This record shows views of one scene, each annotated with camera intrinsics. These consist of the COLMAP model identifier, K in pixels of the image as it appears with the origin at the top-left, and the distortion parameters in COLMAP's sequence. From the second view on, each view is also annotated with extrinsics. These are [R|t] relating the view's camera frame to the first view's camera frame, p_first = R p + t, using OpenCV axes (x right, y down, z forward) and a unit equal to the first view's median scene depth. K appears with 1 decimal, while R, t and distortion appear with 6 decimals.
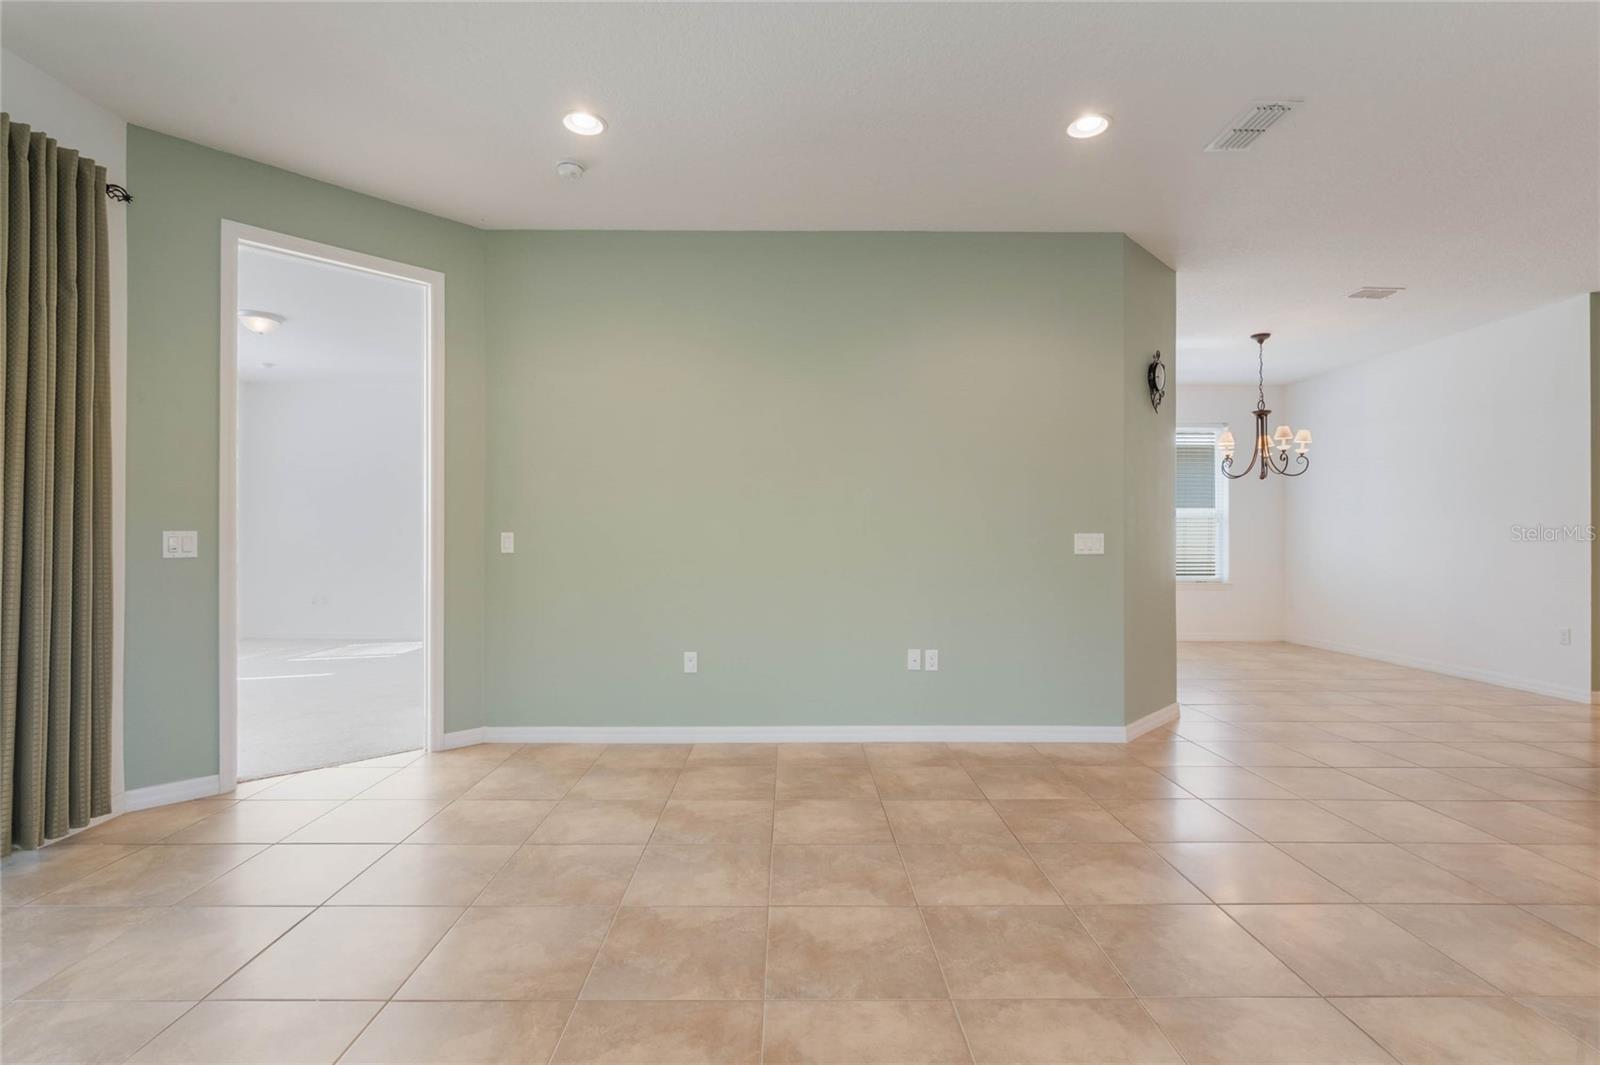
lens RADIAL K [[733.6, 0, 790.2], [0, 733.6, 538.3], [0, 0, 1]] dist [-0.003849, 0.001504]
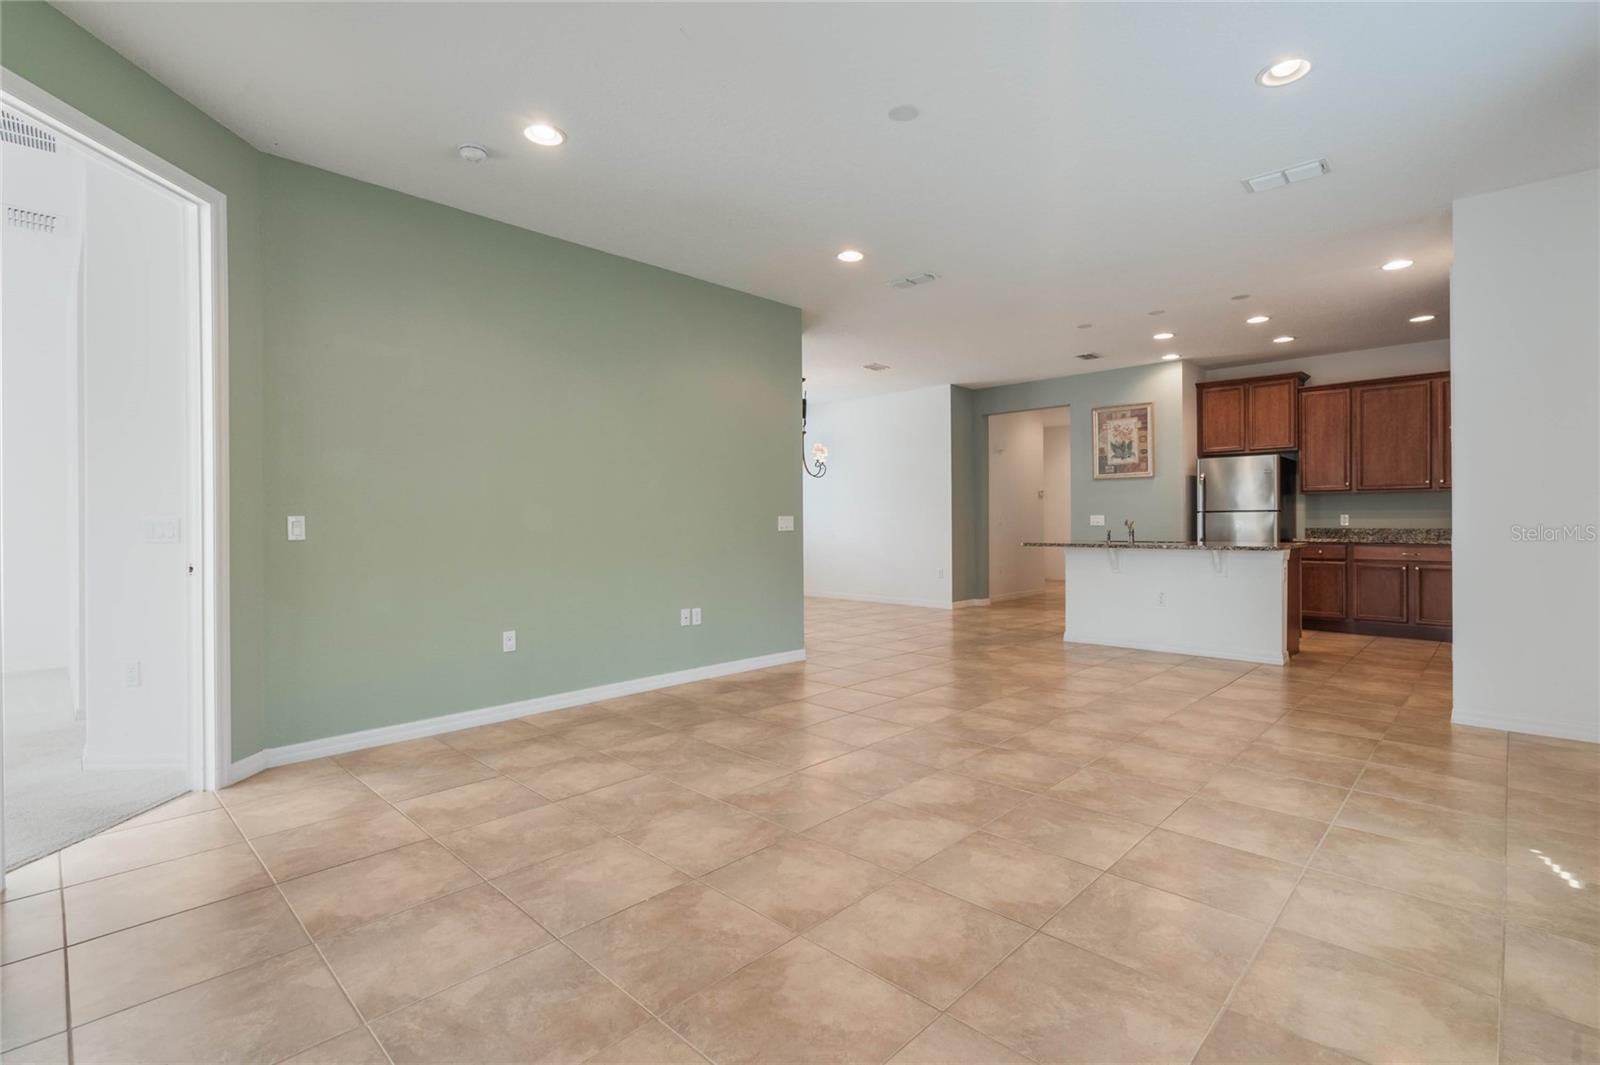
lens RADIAL K [[733.6, 0, 798.5], [0, 733.6, 524.3], [0, 0, 1]] dist [-0.003849, 0.001504]
pose [[0.702284, -0.008762, 0.711843, -0.671615], [0.005983, 0.999962, 0.006405, -0.000375], [-0.711872, -0.000239, 0.702309, -0.018860]]
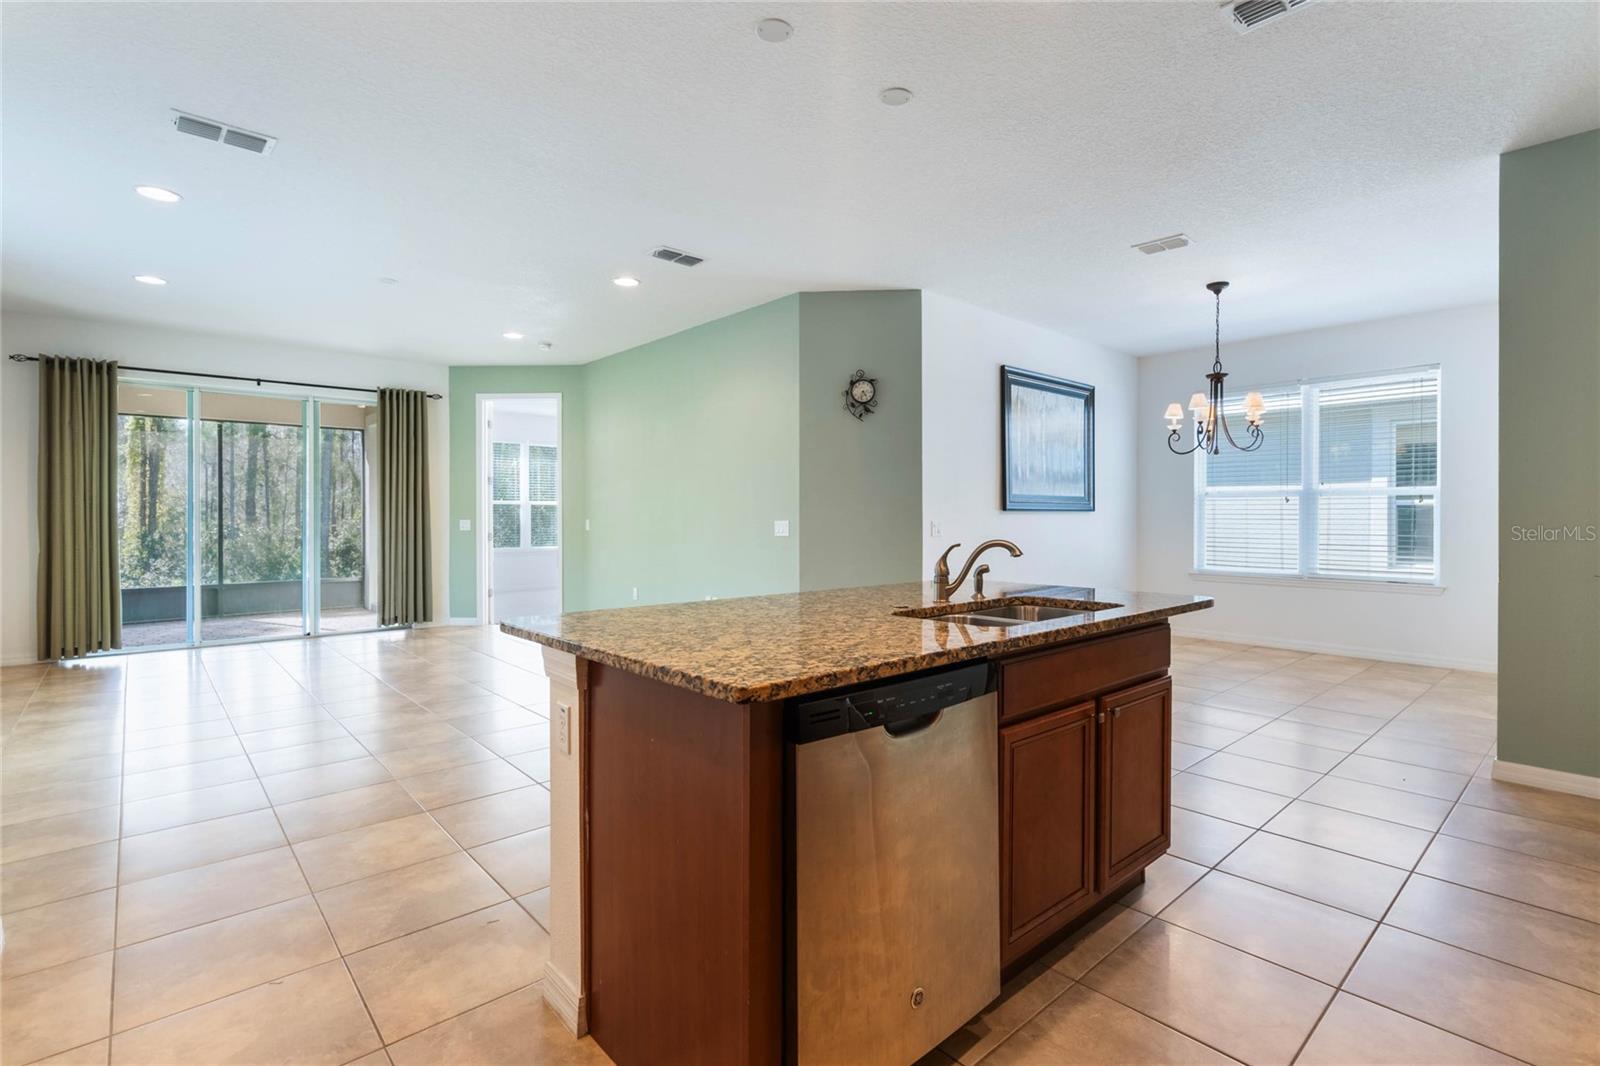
lens RADIAL K [[733.6, 0, 796.2], [0, 733.6, 520.6], [0, 0, 1]] dist [-0.003849, 0.001504]
pose [[0.670447, 0.004852, -0.741941, 1.633381], [0.000952, 0.999972, 0.007400, -0.022414], [0.741957, -0.005667, 0.670424, 0.130133]]
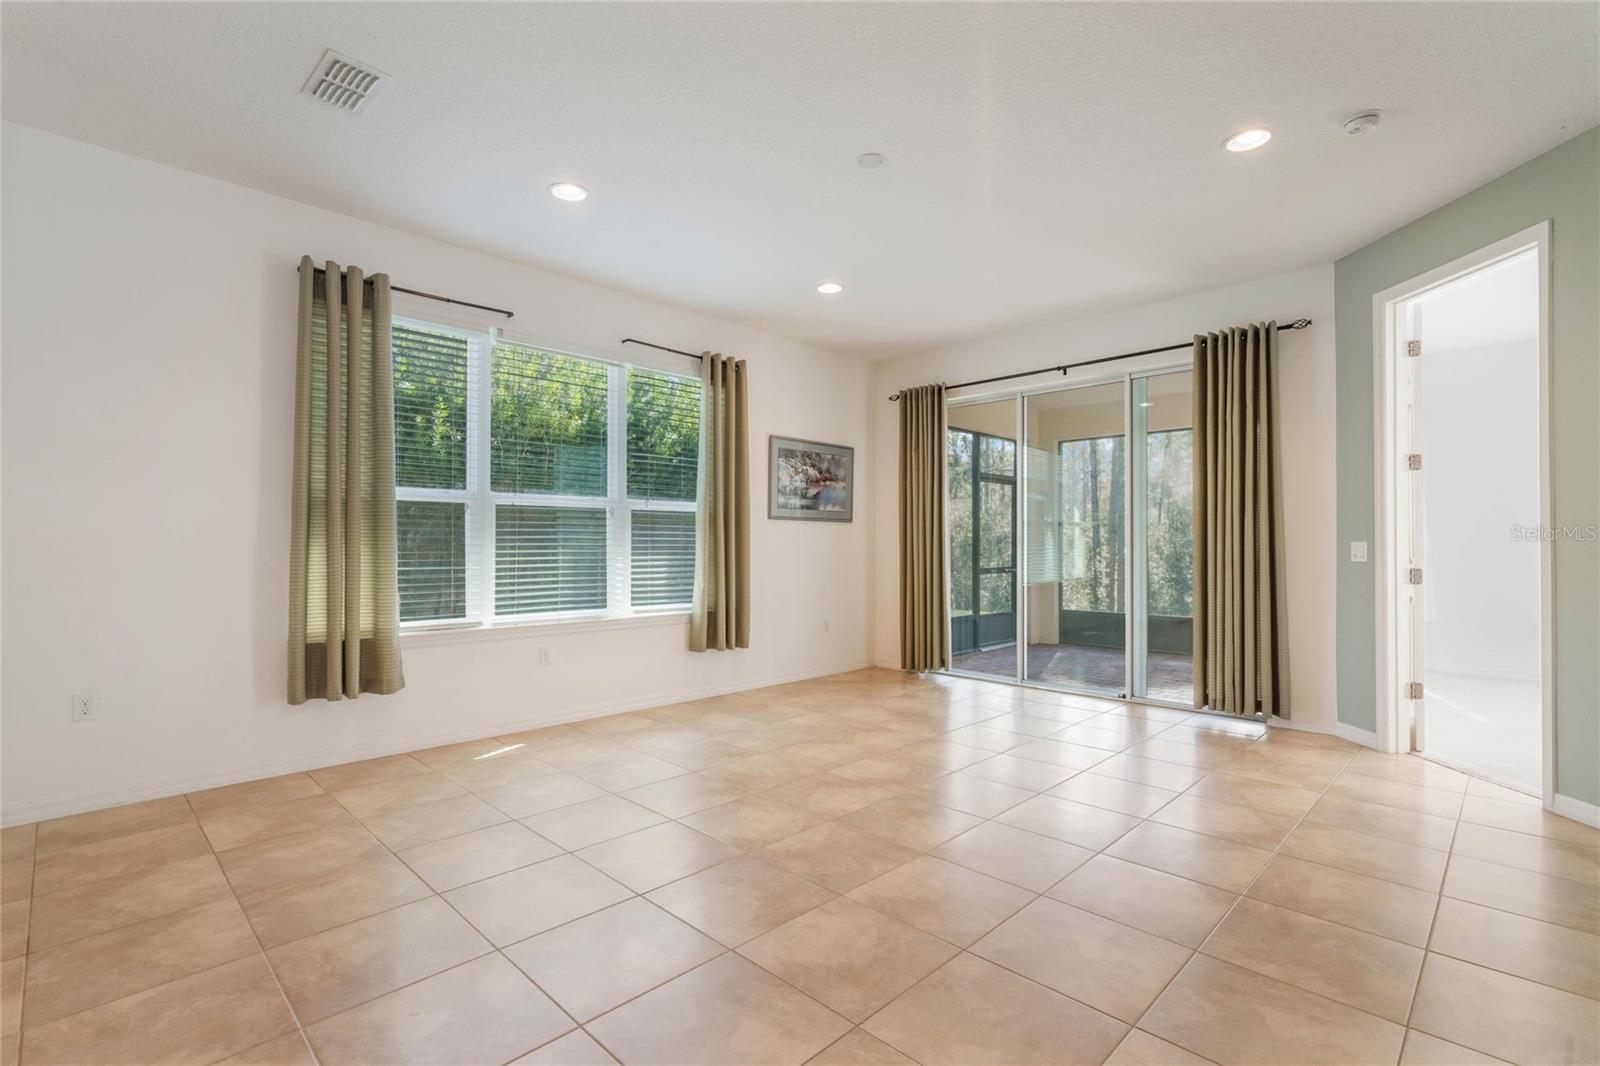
lens RADIAL K [[733.6, 0, 813.4], [0, 733.6, 537.3], [0, 0, 1]] dist [-0.003849, 0.001504]
pose [[-0.689989, -0.008214, -0.723773, 0.739414], [-0.000573, 0.999941, -0.010803, -0.002477], [0.723820, -0.007039, -0.689953, 1.072732]]
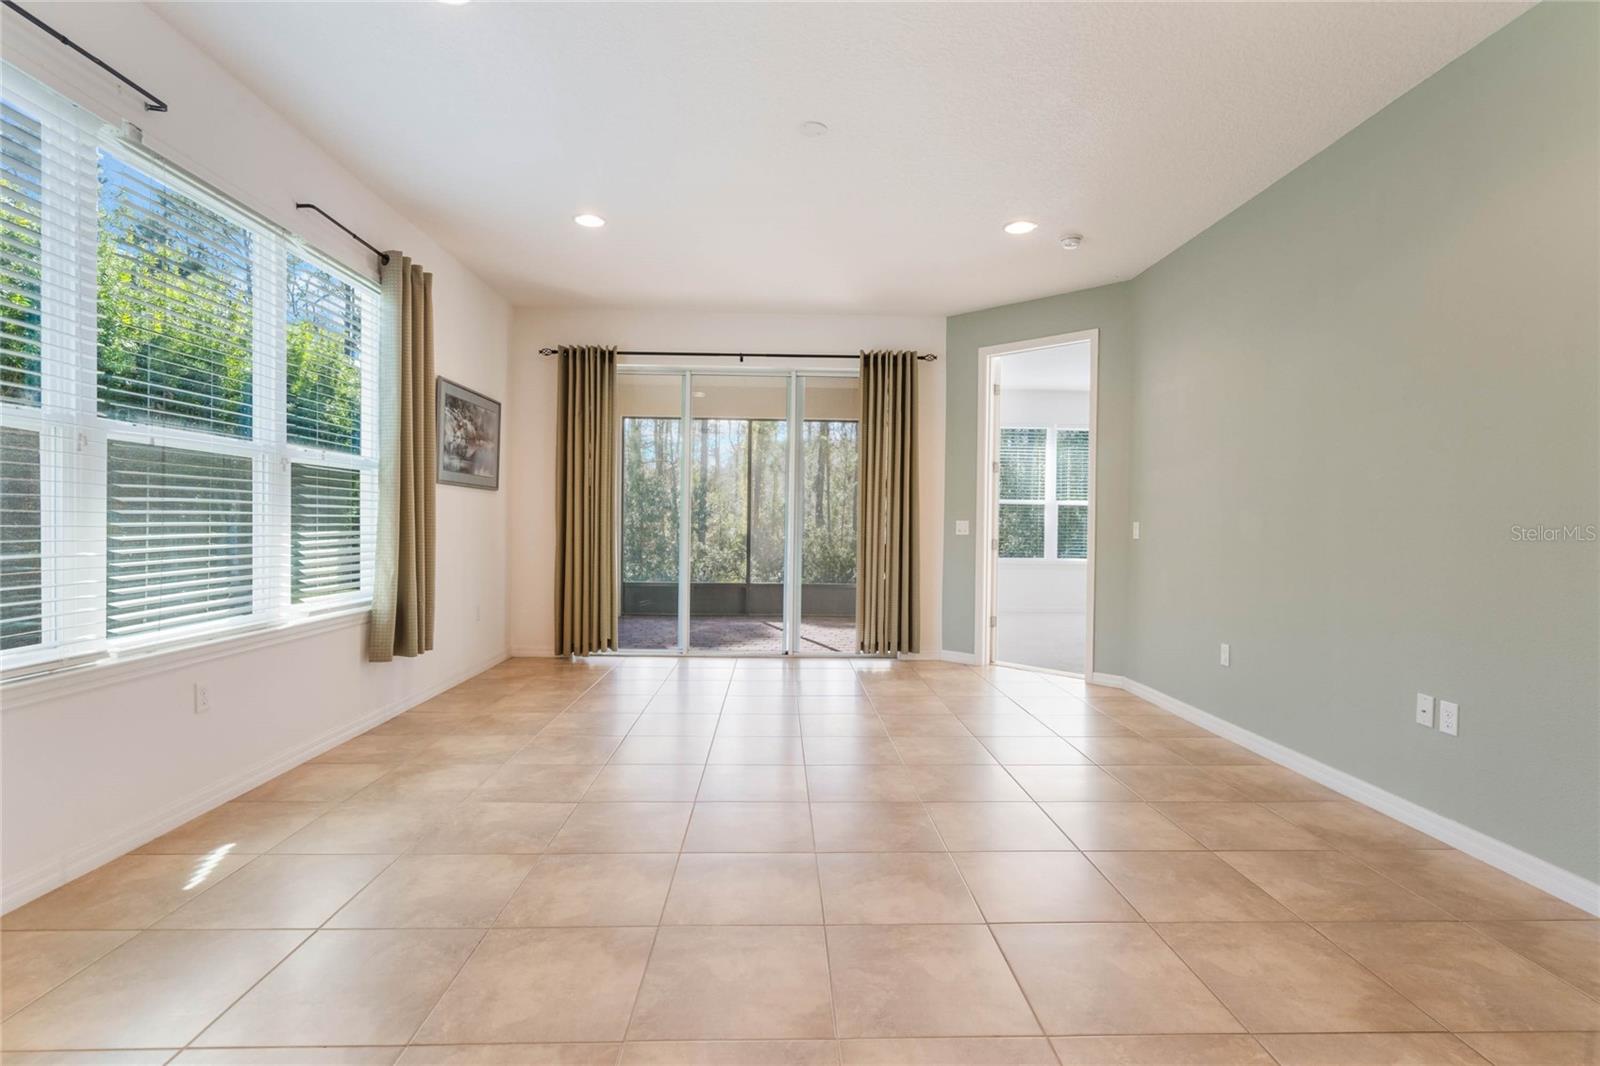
lens RADIAL K [[733.6, 0, 810.9], [0, 733.6, 527.3], [0, 0, 1]] dist [-0.003849, 0.001504]
pose [[0.049461, 0.008020, -0.998744, 0.933661], [-0.012053, 0.999900, 0.007433, -0.001476], [0.998703, 0.011670, 0.049553, 0.458318]]
